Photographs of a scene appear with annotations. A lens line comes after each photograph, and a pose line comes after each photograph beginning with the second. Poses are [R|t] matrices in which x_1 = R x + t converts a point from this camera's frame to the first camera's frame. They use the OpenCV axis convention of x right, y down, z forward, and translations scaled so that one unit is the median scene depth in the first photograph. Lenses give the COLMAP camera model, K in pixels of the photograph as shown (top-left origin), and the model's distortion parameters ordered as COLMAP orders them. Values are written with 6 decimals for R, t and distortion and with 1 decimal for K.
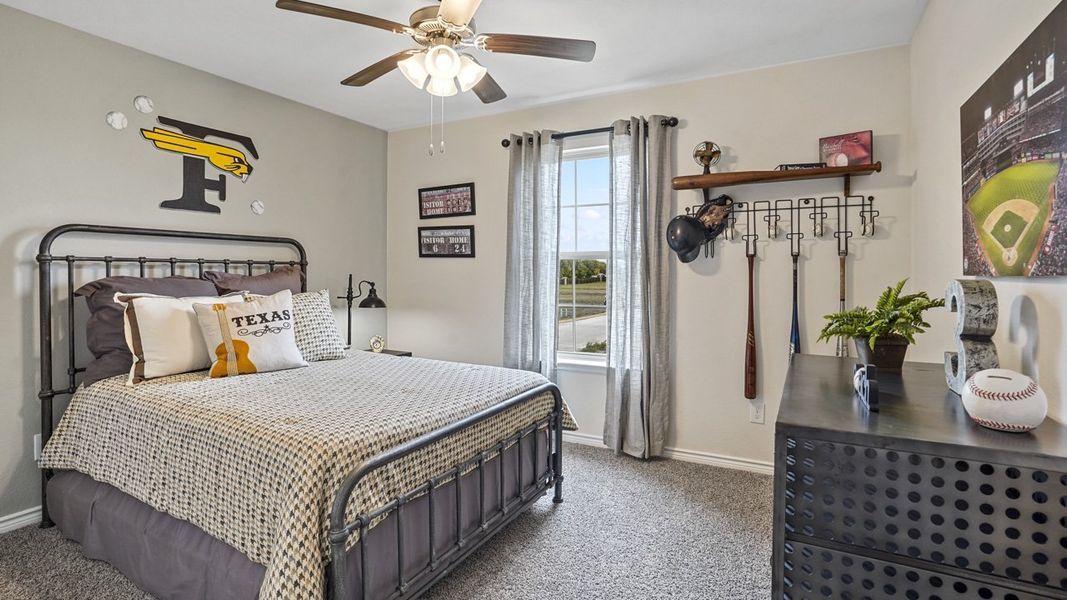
lens RADIAL K [[503.2, 0, 537.7], [0, 503.2, 274.6], [0, 0, 1]] dist [-0.046280, 0.022256]
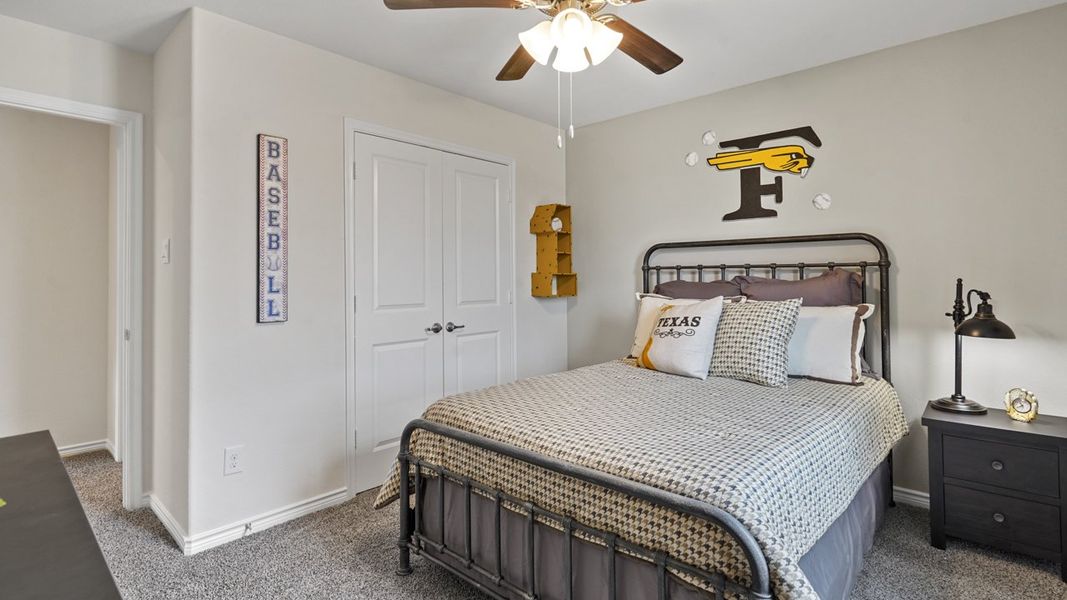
lens RADIAL K [[503.2, 0, 537.7], [0, 503.2, 274.6], [0, 0, 1]] dist [-0.046280, 0.022256]
pose [[-0.236689, -0.005248, -0.971571, 0.430415], [0.002416, 0.999979, -0.005990, -0.003894], [0.971582, -0.003765, -0.236672, 0.779159]]
